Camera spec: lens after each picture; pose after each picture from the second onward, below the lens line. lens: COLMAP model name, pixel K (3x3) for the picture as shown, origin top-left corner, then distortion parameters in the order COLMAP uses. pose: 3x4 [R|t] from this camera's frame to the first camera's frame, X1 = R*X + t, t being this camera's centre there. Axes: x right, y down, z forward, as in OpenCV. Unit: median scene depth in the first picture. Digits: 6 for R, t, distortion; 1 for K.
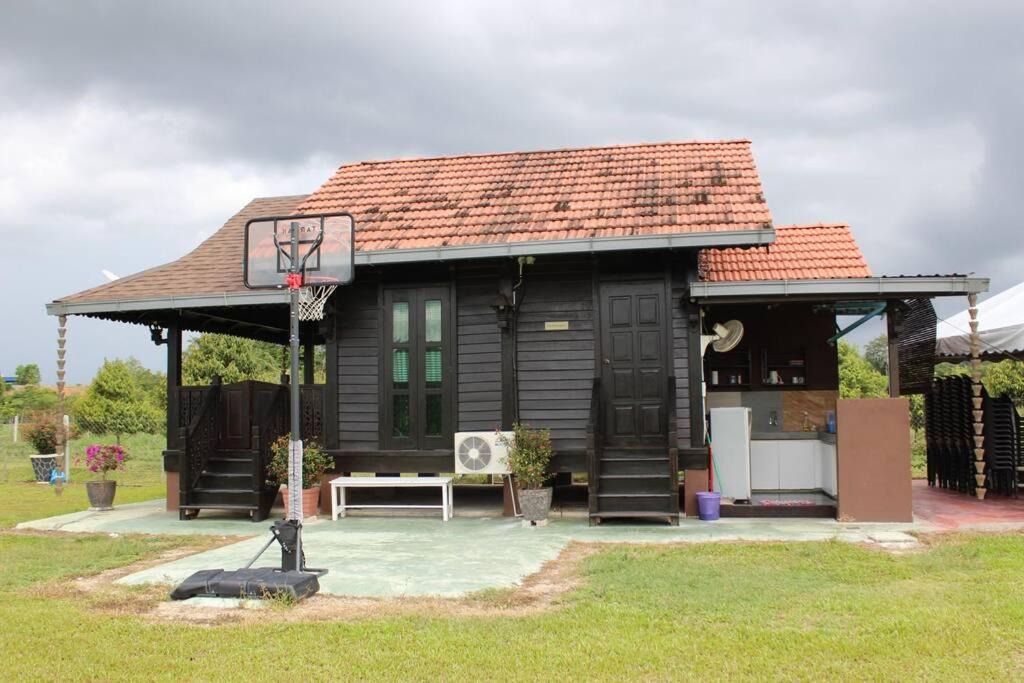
lens RADIAL K [[906.2, 0, 509.8], [0, 906.2, 341.7], [0, 0, 1]] dist [-0.082695, 0.001093]
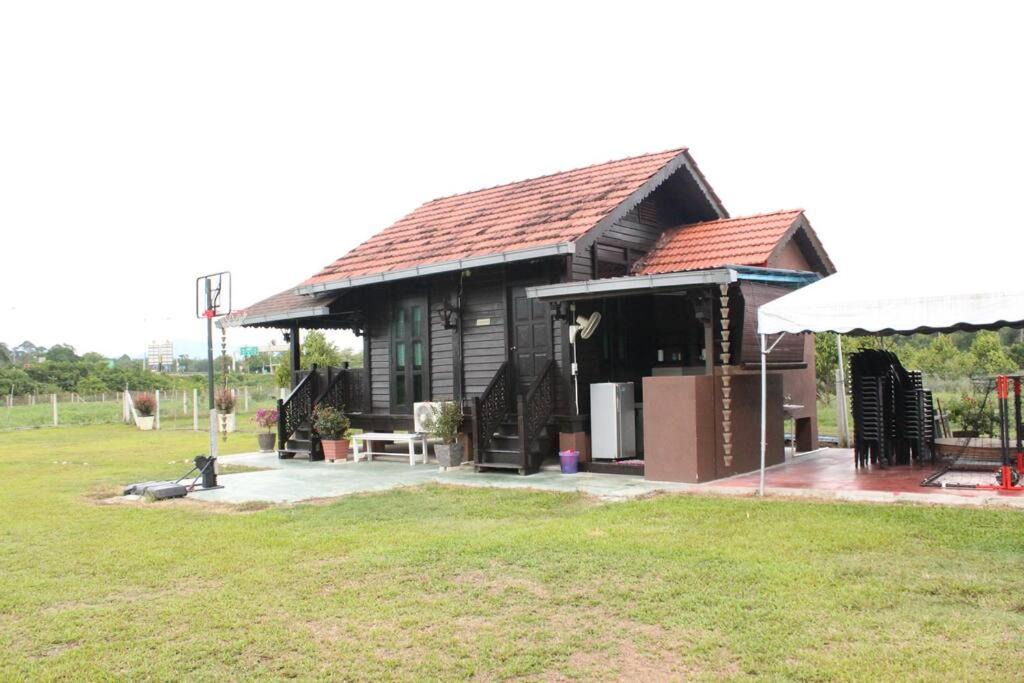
lens RADIAL K [[845.6, 0, 513.9], [0, 845.6, 340.8], [0, 0, 1]] dist [-0.141509, 0.102593]
pose [[0.879071, -0.031453, -0.475653, 0.670062], [0.050143, 0.998386, 0.026652, -0.020704], [0.474047, -0.047280, 0.879229, -0.060351]]
